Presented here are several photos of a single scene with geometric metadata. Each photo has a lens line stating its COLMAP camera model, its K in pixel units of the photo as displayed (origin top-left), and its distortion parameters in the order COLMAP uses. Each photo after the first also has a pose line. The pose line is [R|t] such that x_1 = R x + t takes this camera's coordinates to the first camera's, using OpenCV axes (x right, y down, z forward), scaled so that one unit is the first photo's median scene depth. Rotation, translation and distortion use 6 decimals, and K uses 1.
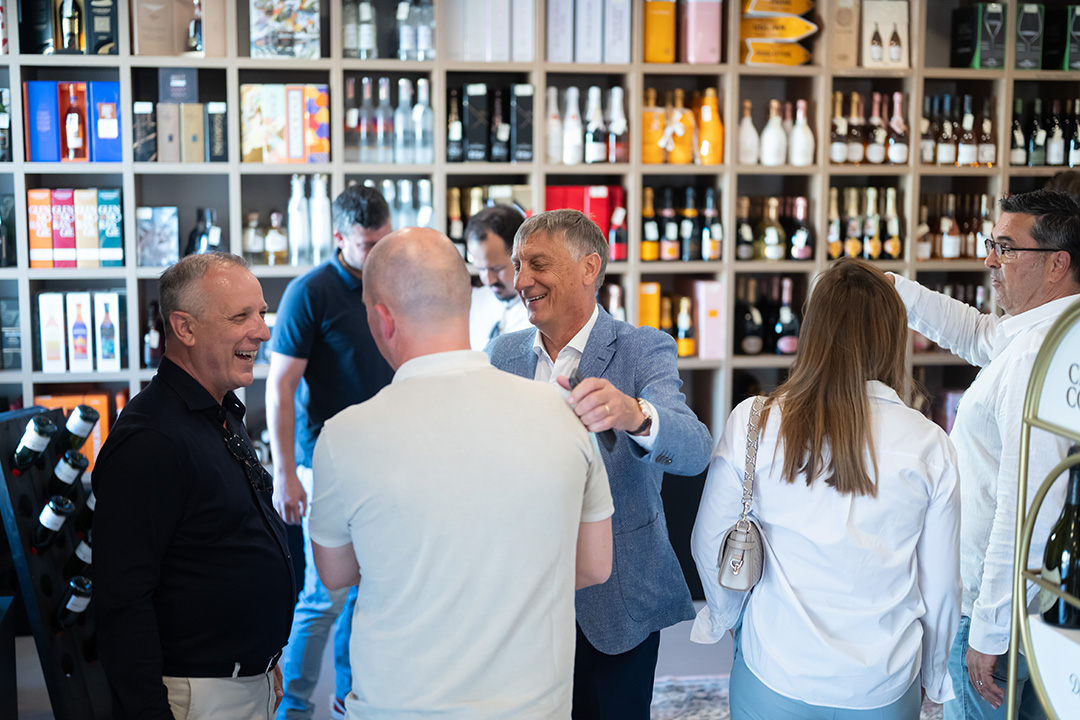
lens RADIAL K [[1551.5, 0, 540.3], [0, 1551.5, 362.8], [0, 0, 1]] dist [0.006407, 0.000000]
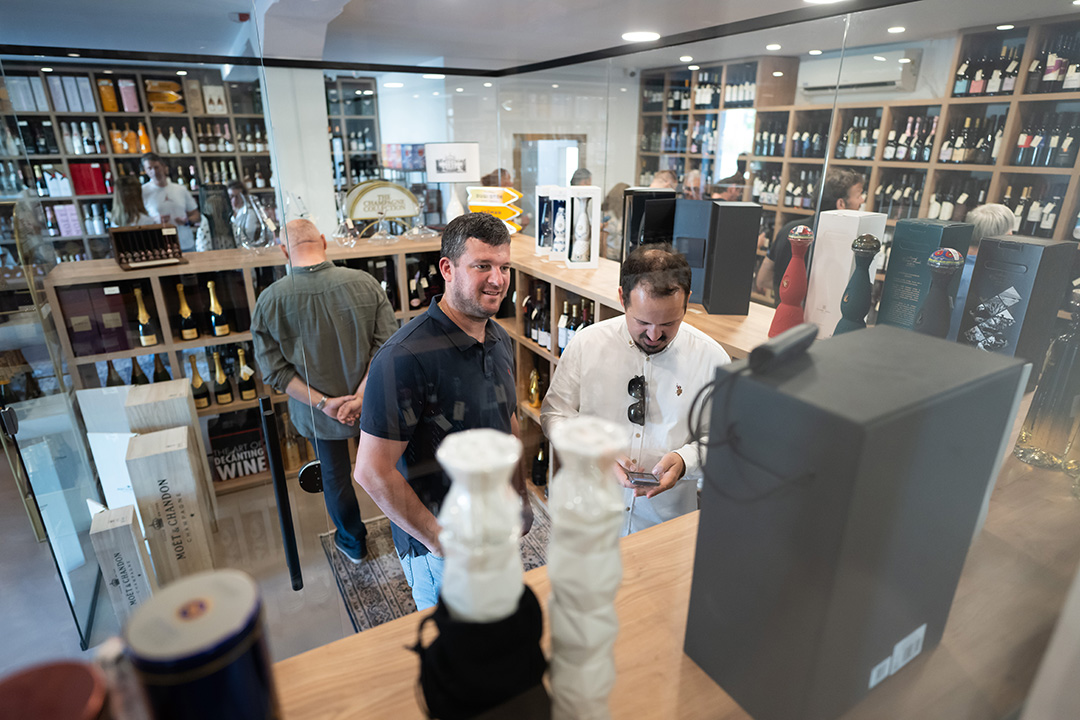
lens RADIAL K [[604.6, 0, 542.4], [0, 604.6, 363.8], [0, 0, 1]] dist [-0.006030, -0.001419]
pose [[0.942589, -0.122361, 0.310732, 0.388664], [0.049825, 0.971571, 0.231447, 0.013877], [-0.330219, -0.202677, 0.921888, -0.220462]]
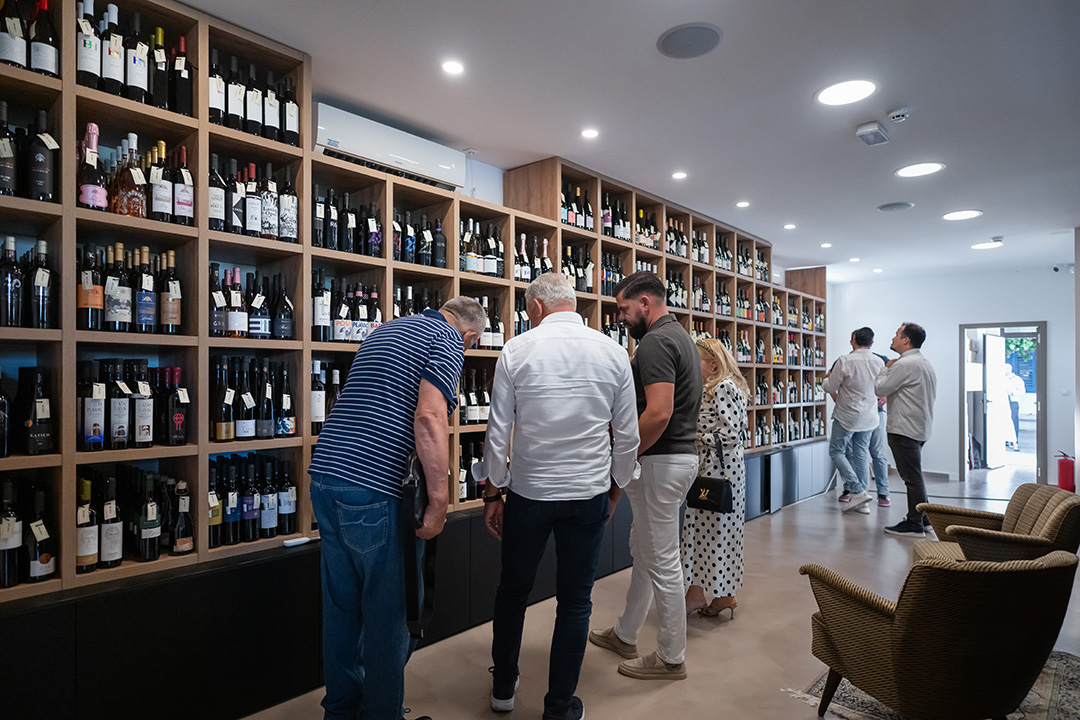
lens RADIAL K [[604.6, 0, 535.4], [0, 604.6, 379.0], [0, 0, 1]] dist [-0.006030, -0.001419]
pose [[-0.602374, -0.003936, 0.798205, 0.554931], [0.105226, 0.990869, 0.084296, 0.011214], [-0.791248, 0.134770, -0.596459, 0.676540]]
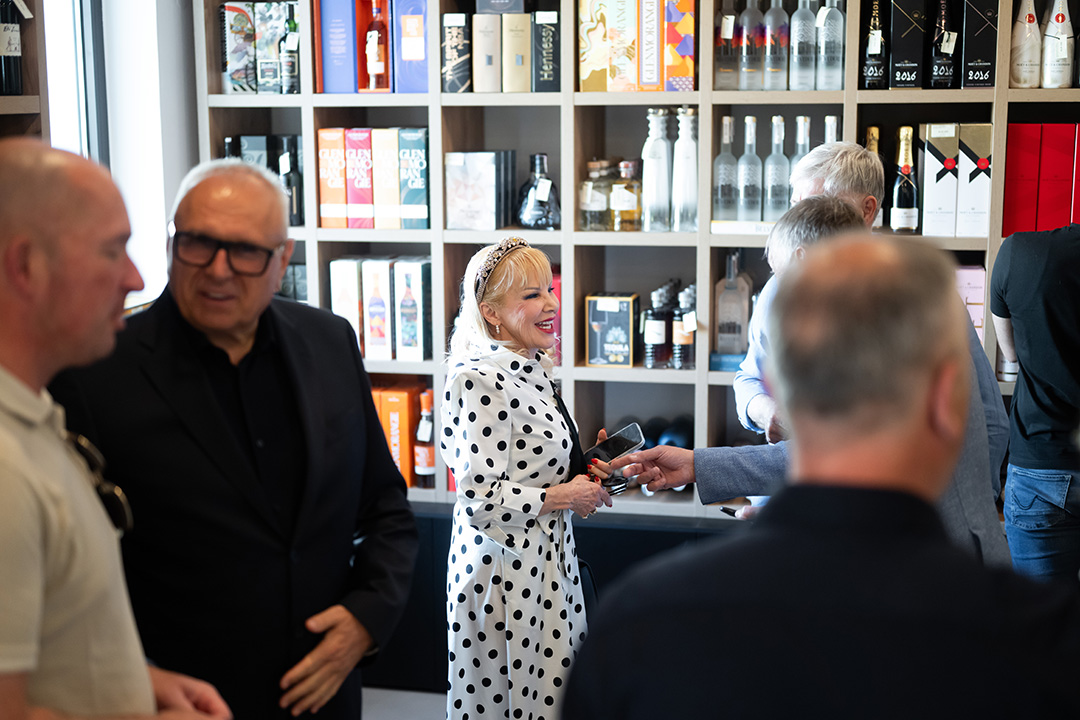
lens RADIAL K [[1551.5, 0, 544.5], [0, 1551.5, 356.2], [0, 0, 1]] dist [0.006407, 0.000000]
pose [[0.917635, 0.056115, -0.393443, 0.089518], [-0.044894, 0.998281, 0.037673, -0.029122], [0.394880, -0.016907, 0.918577, 0.302173]]
